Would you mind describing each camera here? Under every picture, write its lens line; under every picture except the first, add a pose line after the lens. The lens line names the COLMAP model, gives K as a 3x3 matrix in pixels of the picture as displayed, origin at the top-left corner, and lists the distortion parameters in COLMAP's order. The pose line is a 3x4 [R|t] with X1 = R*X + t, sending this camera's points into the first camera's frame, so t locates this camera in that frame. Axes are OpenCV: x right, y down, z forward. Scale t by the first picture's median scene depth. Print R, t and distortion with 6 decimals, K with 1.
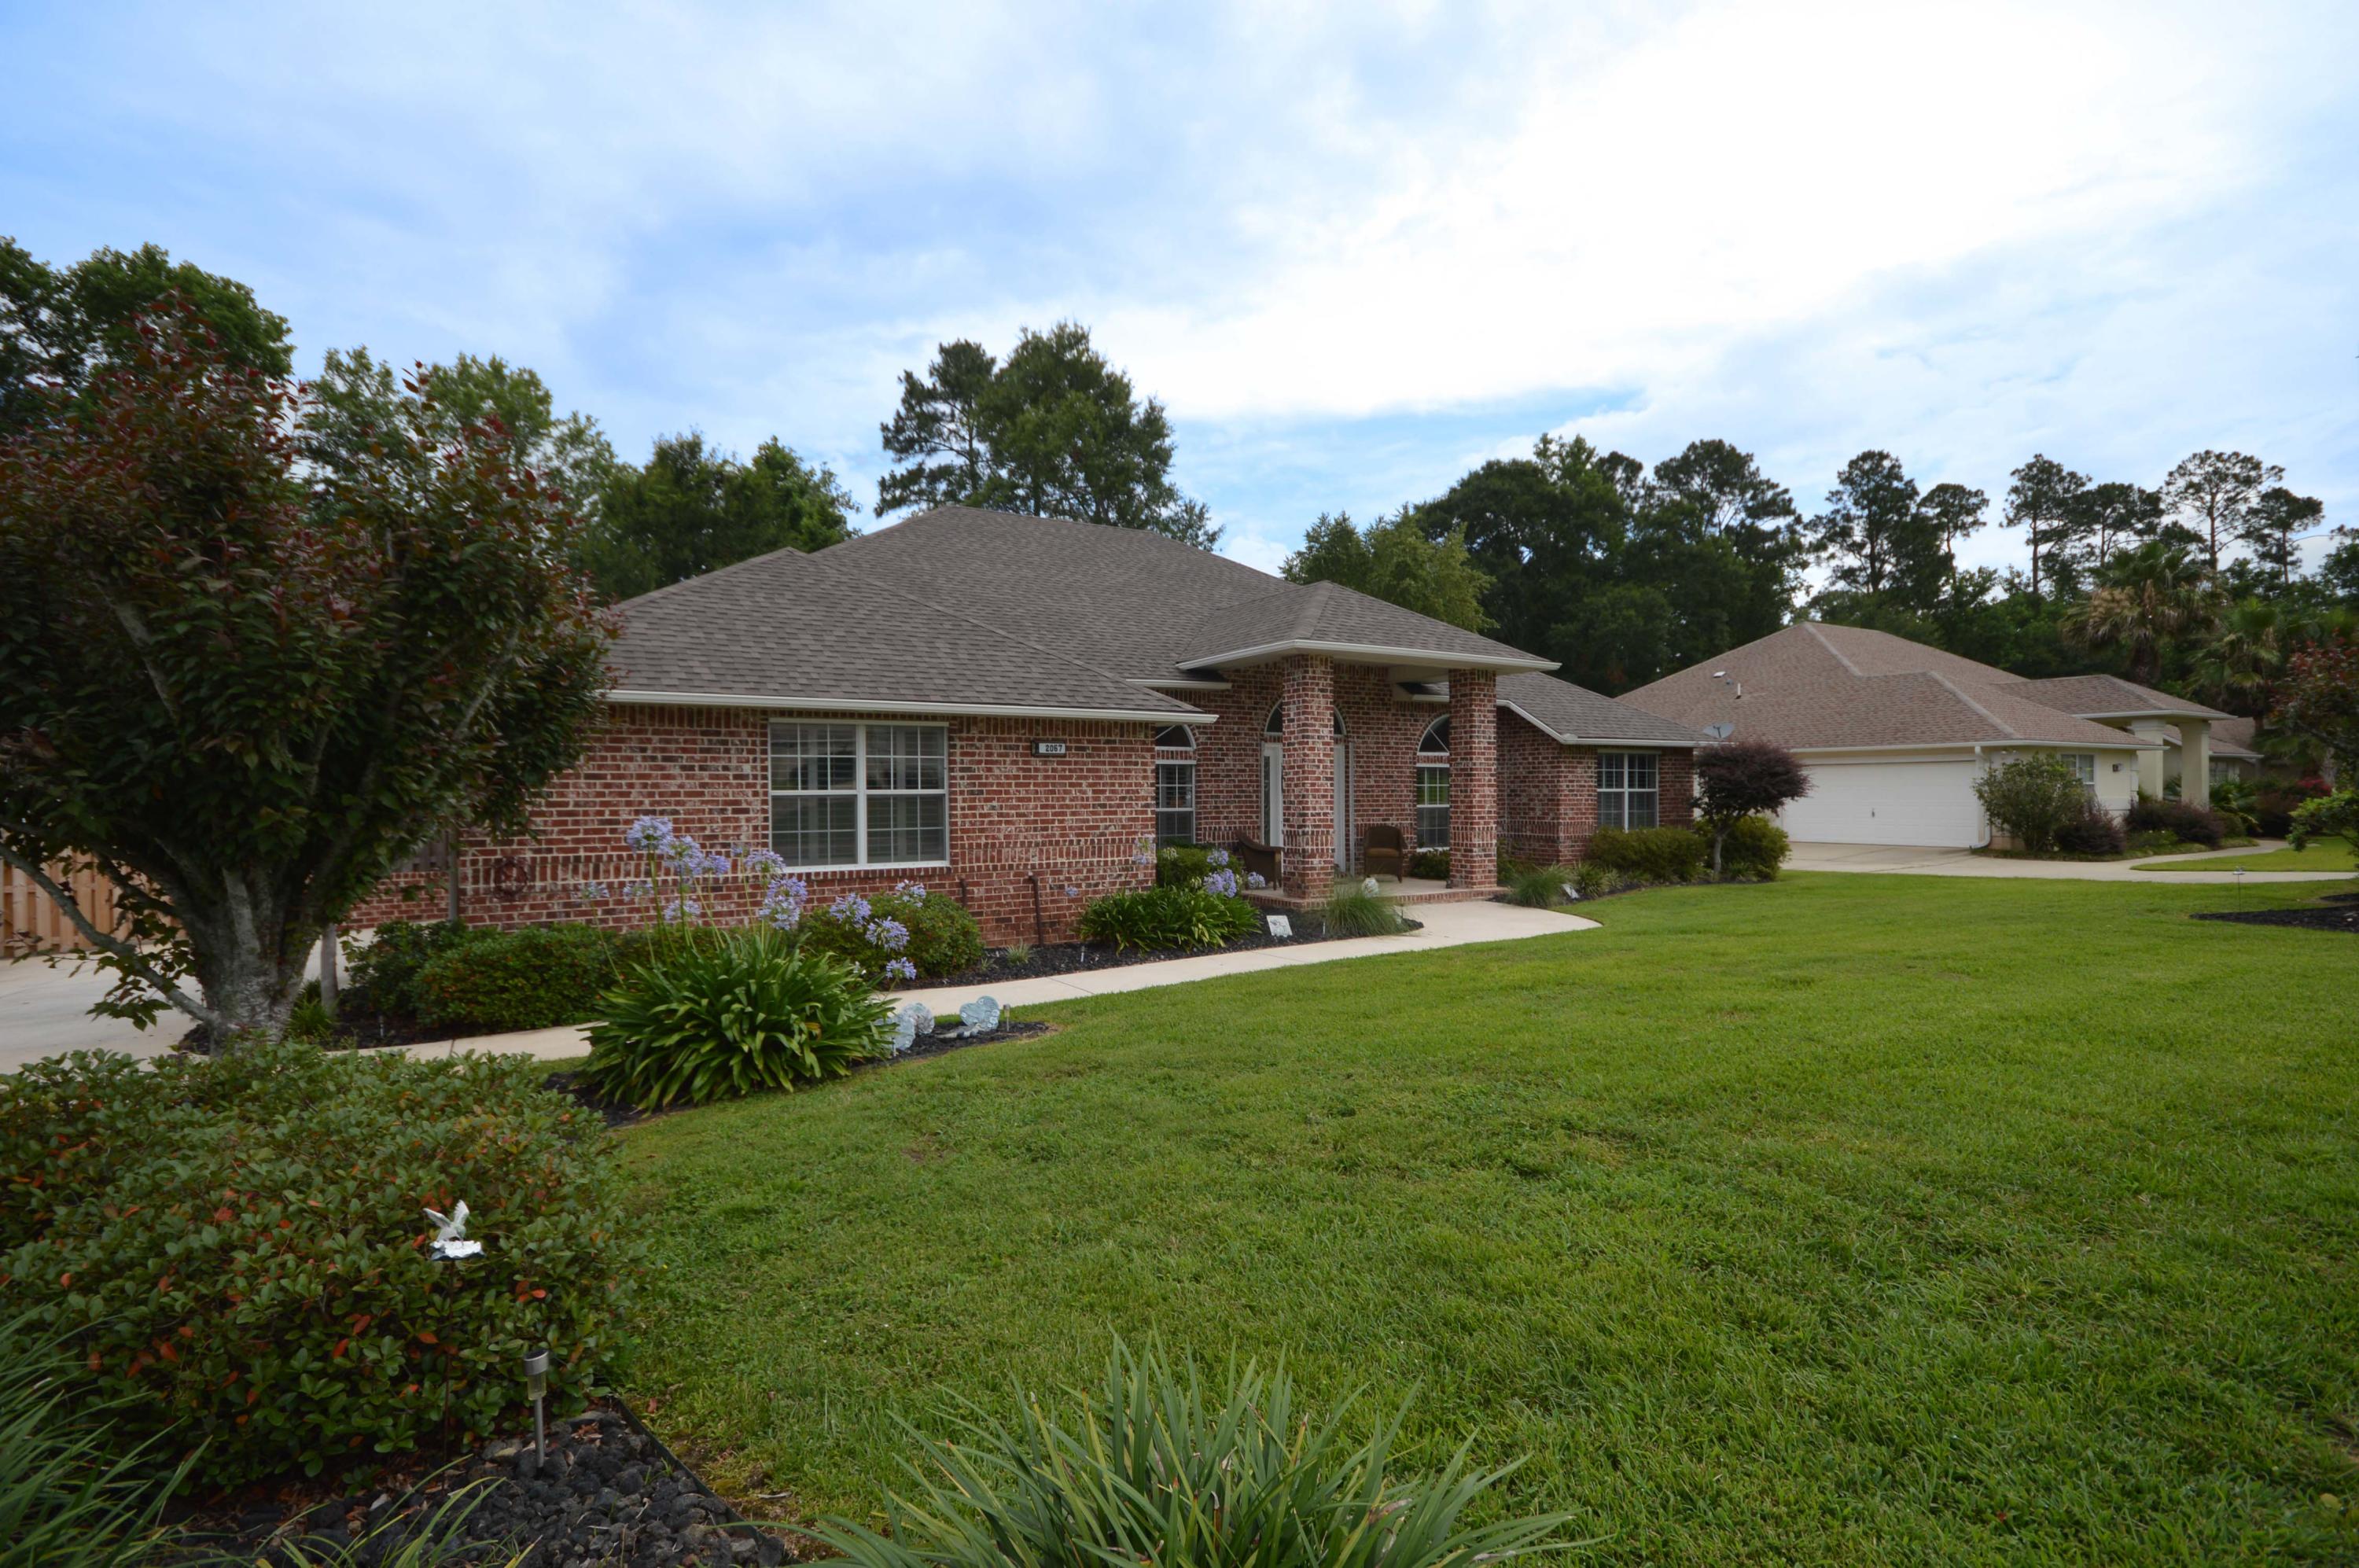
lens RADIAL K [[1118.0, 0, 1163.4], [0, 1118.0, 777.0], [0, 0, 1]] dist [0.010406, -0.006164]
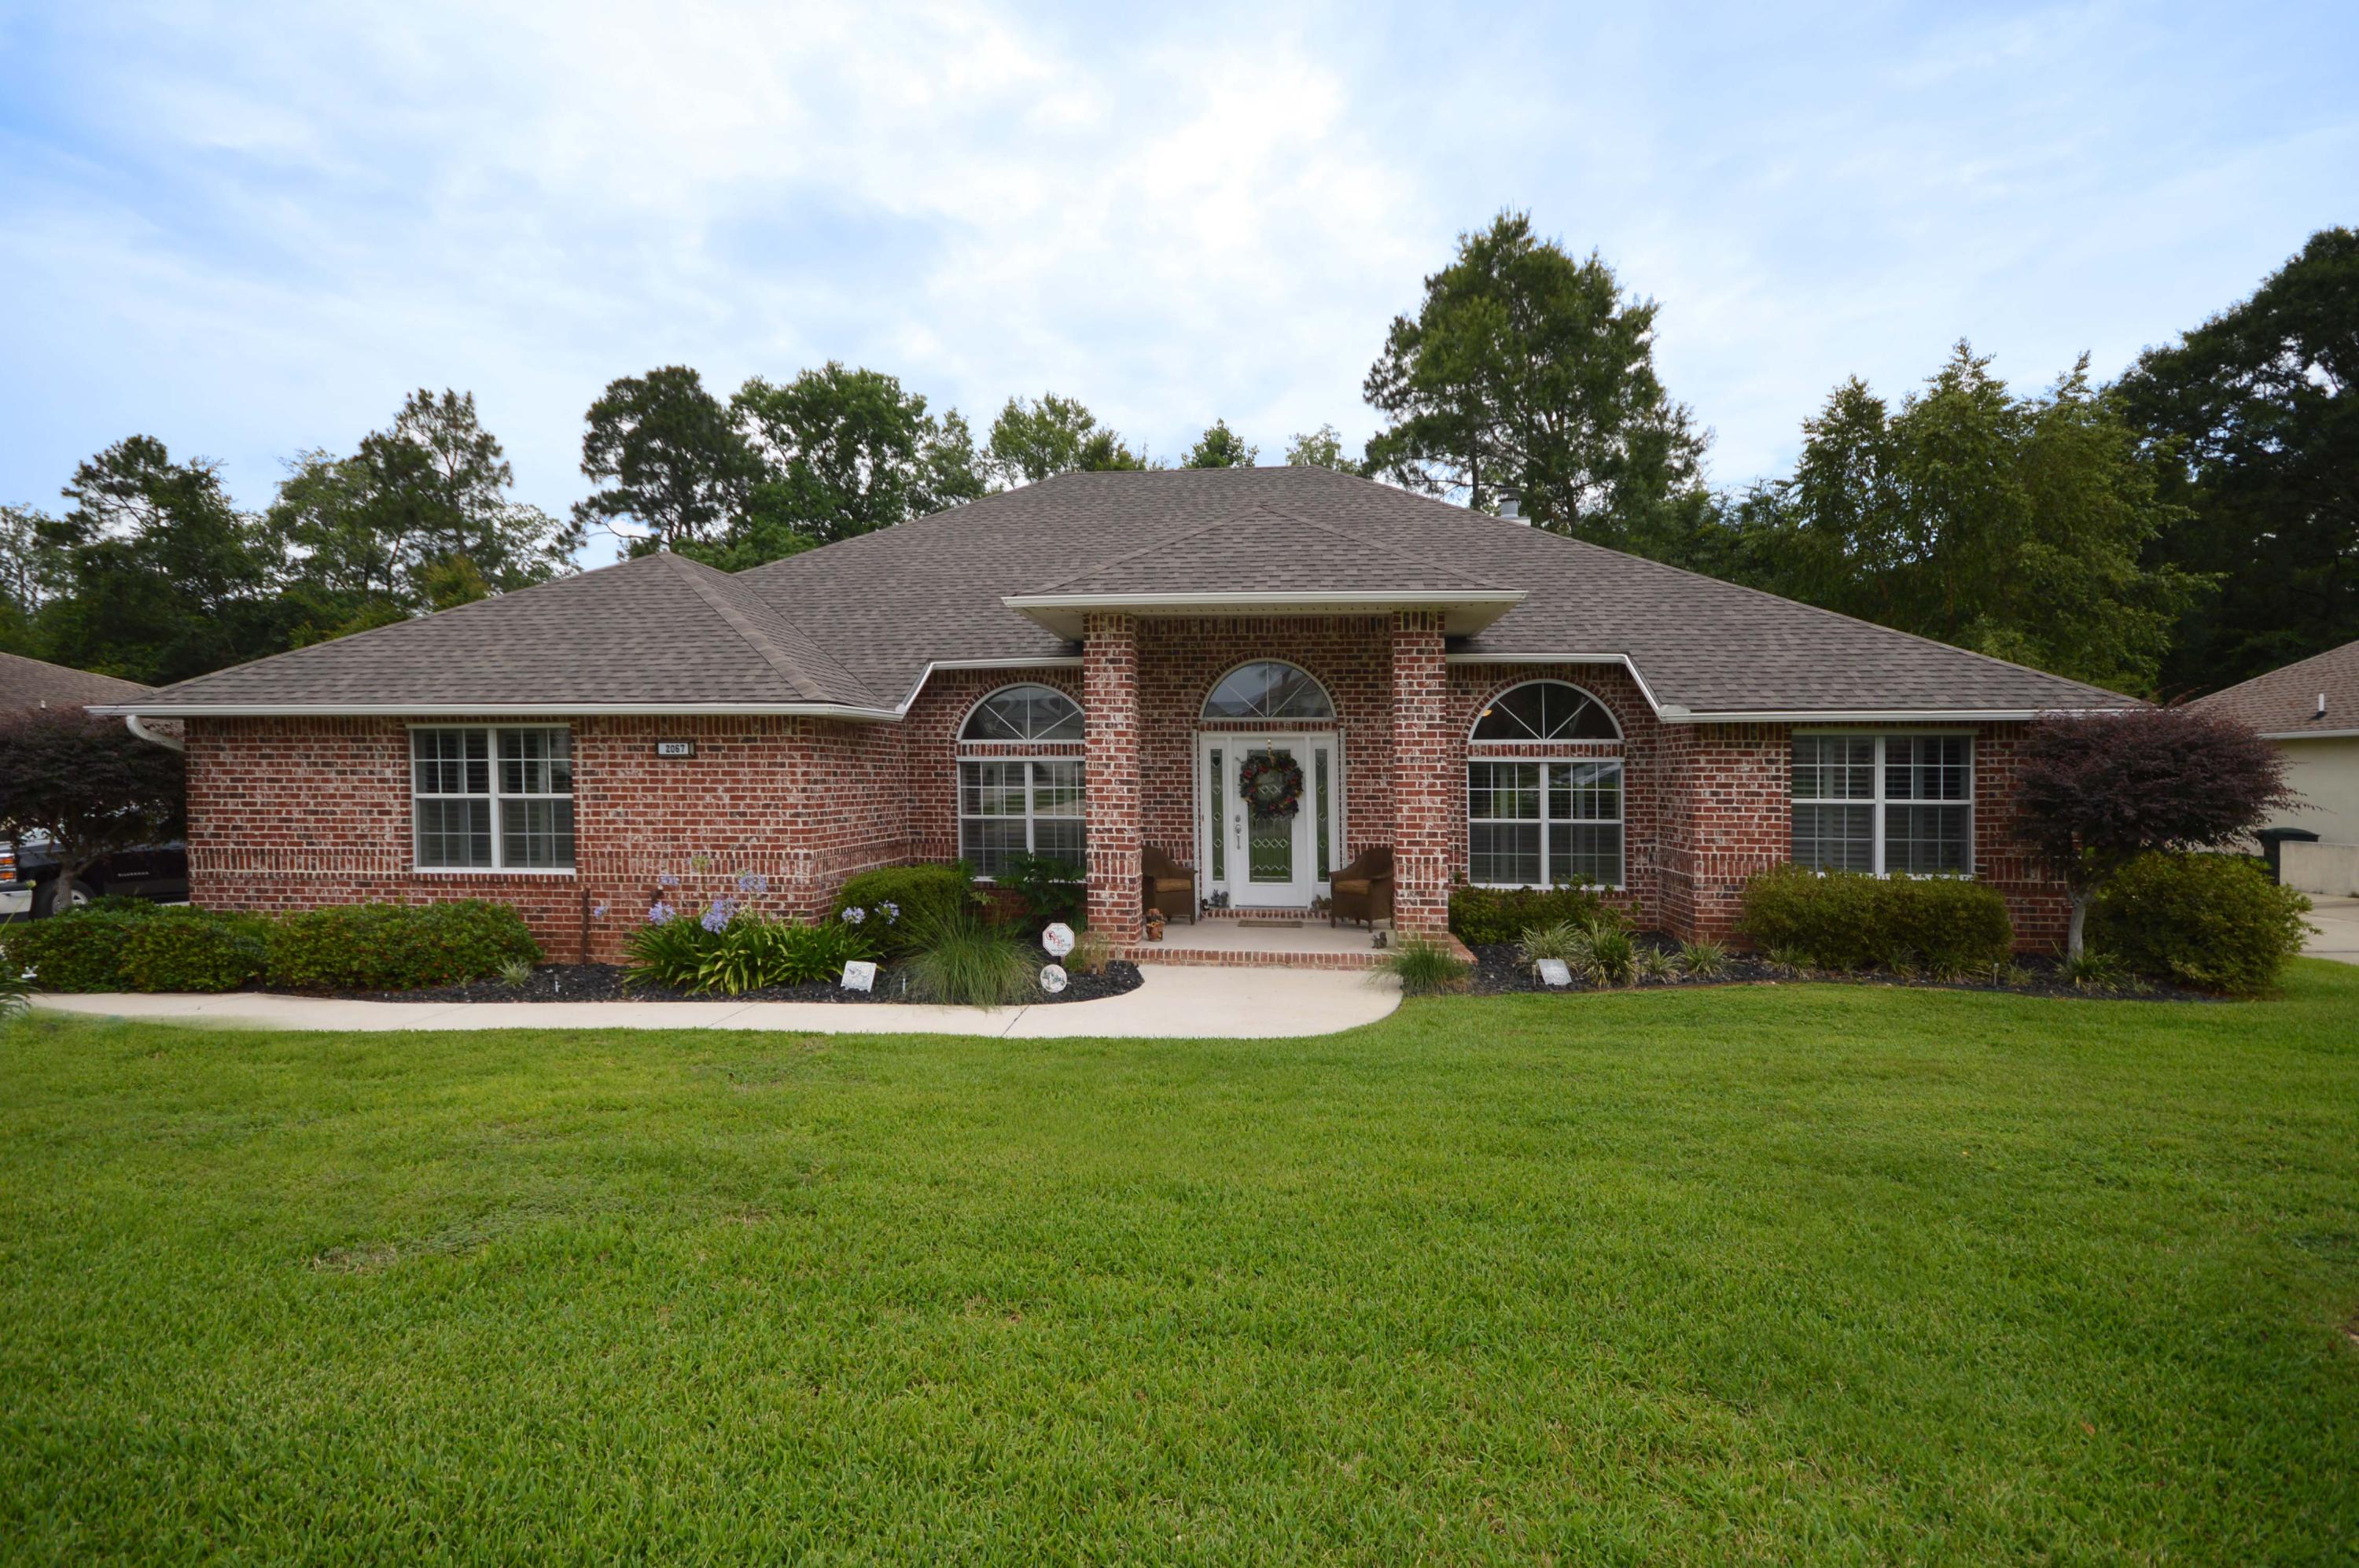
lens RADIAL K [[1147.7, 0, 1179.7], [0, 1147.7, 800.1], [0, 0, 1]] dist [0.009441, -0.000742]
pose [[0.788167, 0.020147, -0.615132, 0.218234], [0.002302, 0.999361, 0.035681, -0.004640], [0.615458, -0.029538, 0.787616, 0.146826]]
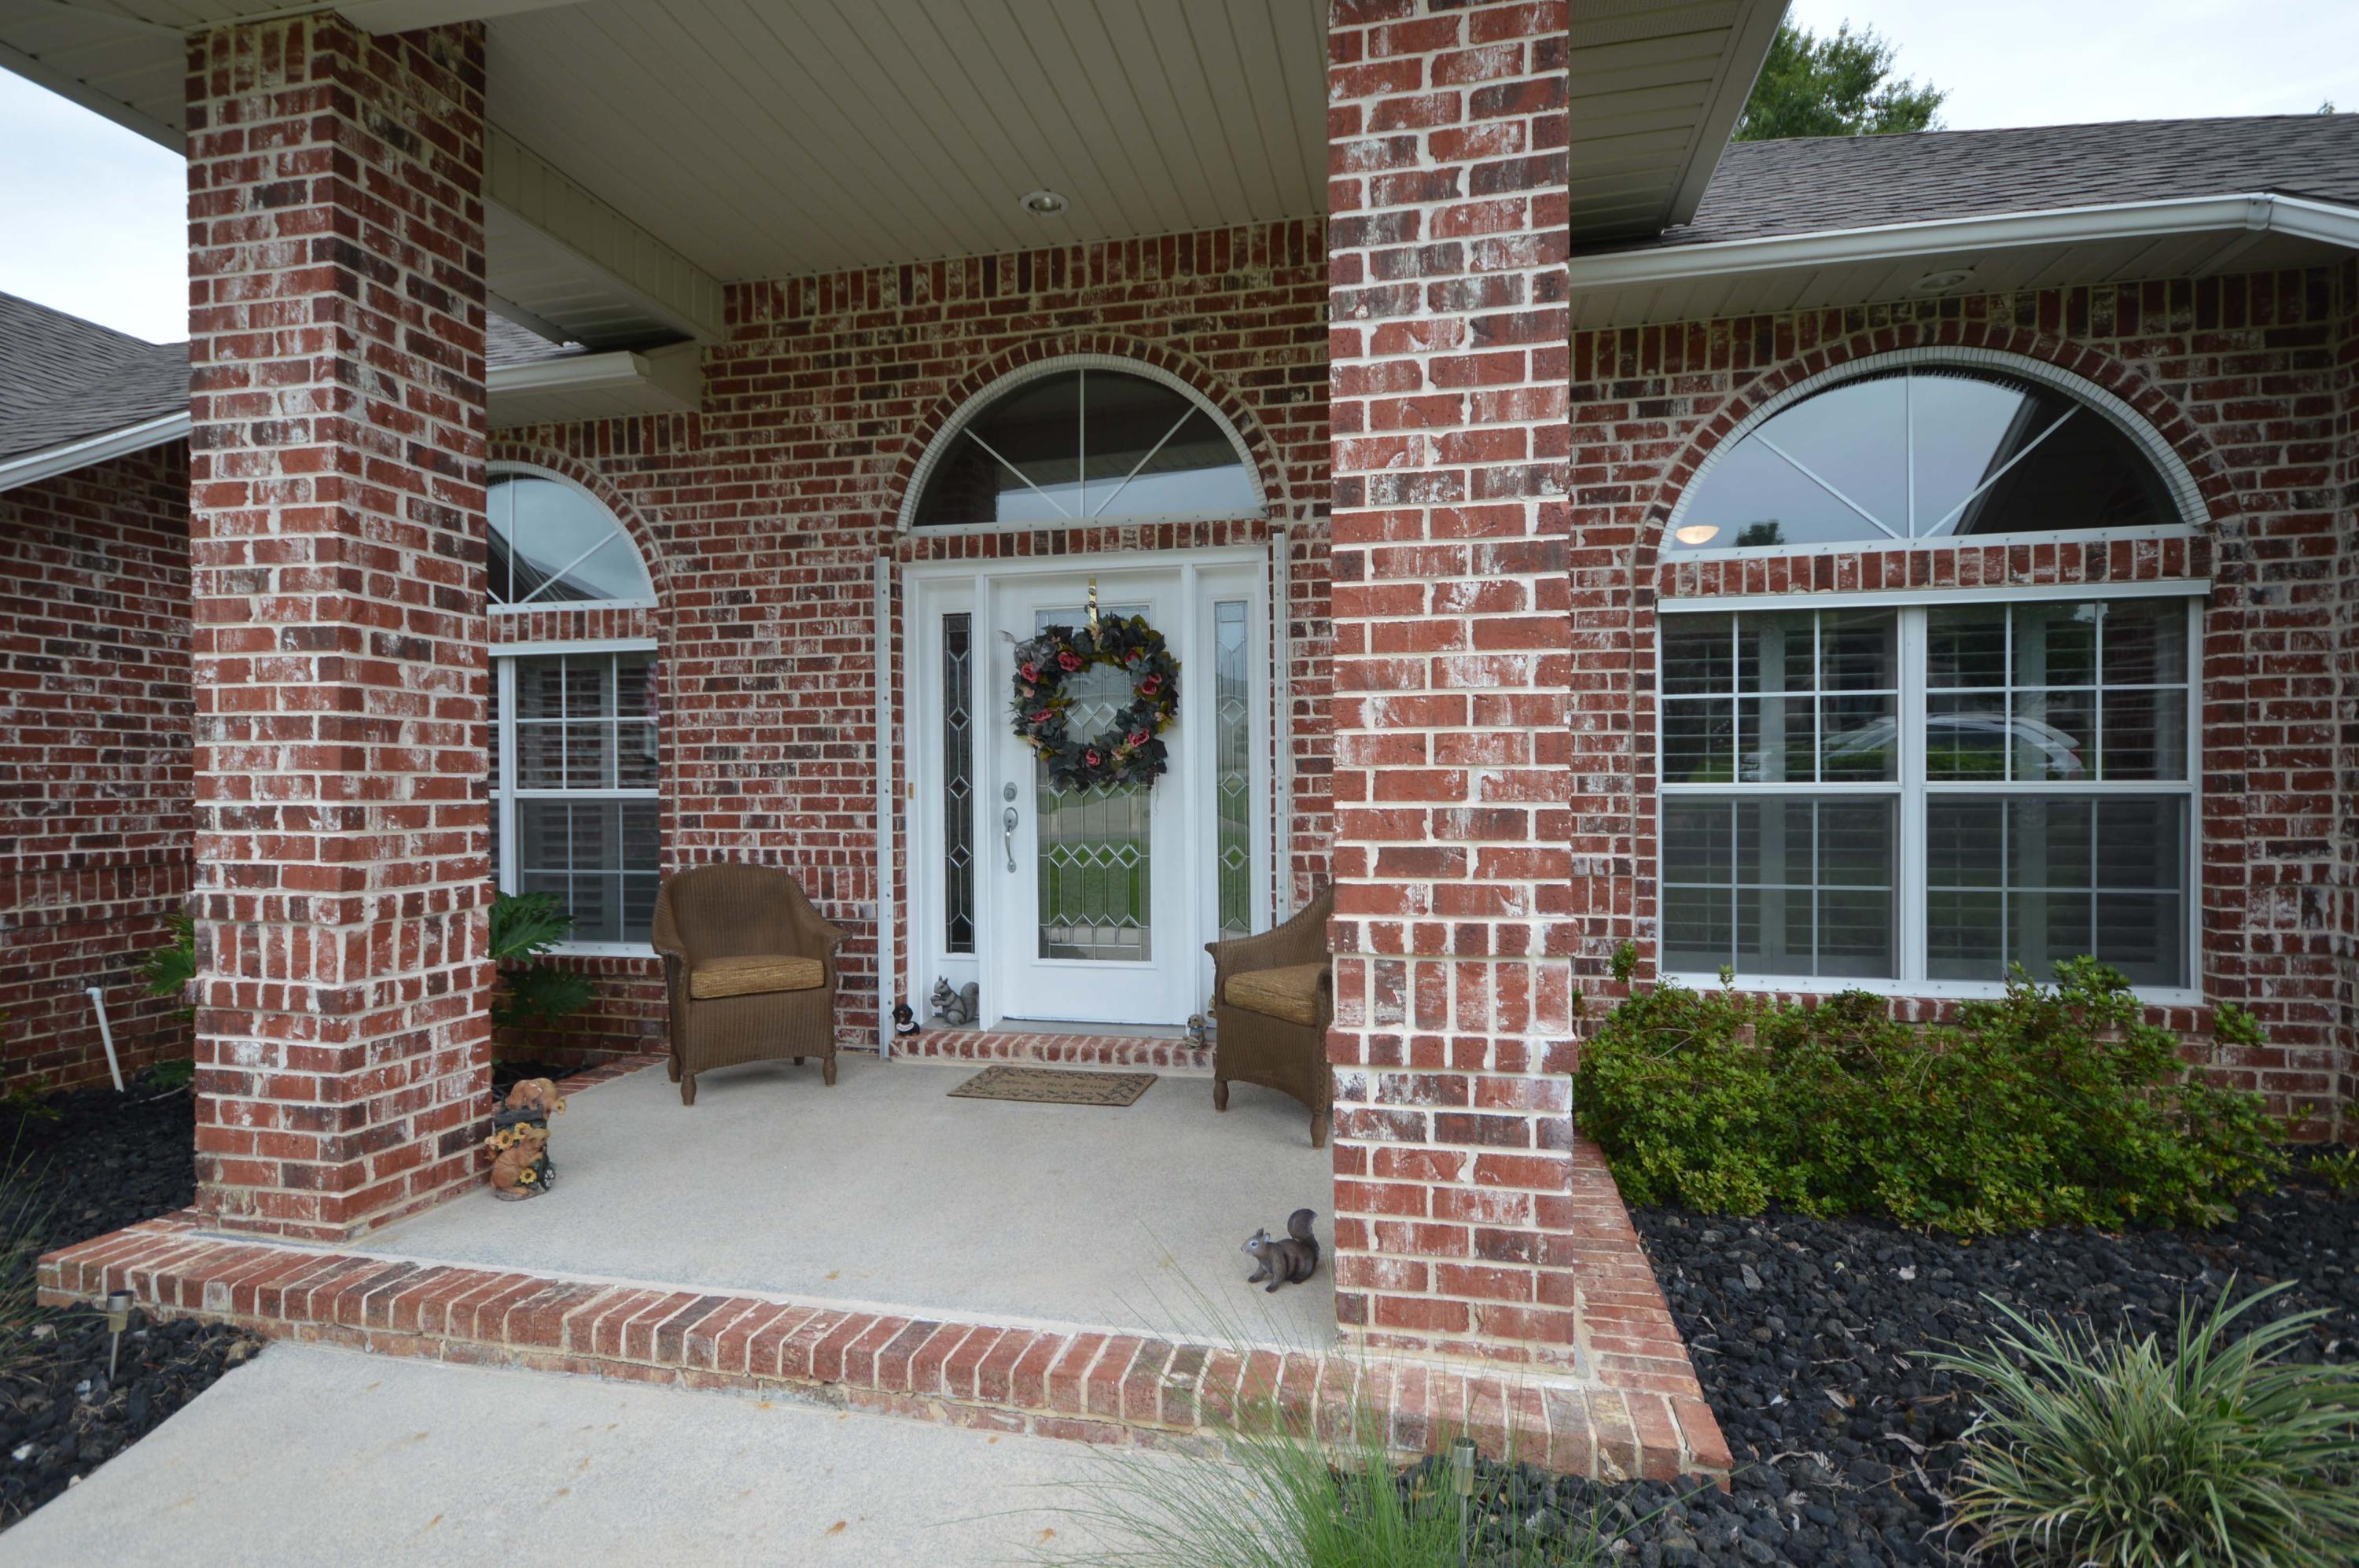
lens RADIAL K [[1200.2, 0, 1067.0], [0, 1200.2, 849.5], [0, 0, 1]] dist [0.014999, 0.002521]
pose [[0.650977, 0.041065, -0.757986, 0.139962], [0.019703, 0.997285, 0.070950, 0.008425], [0.758841, -0.061121, 0.648401, 0.320449]]
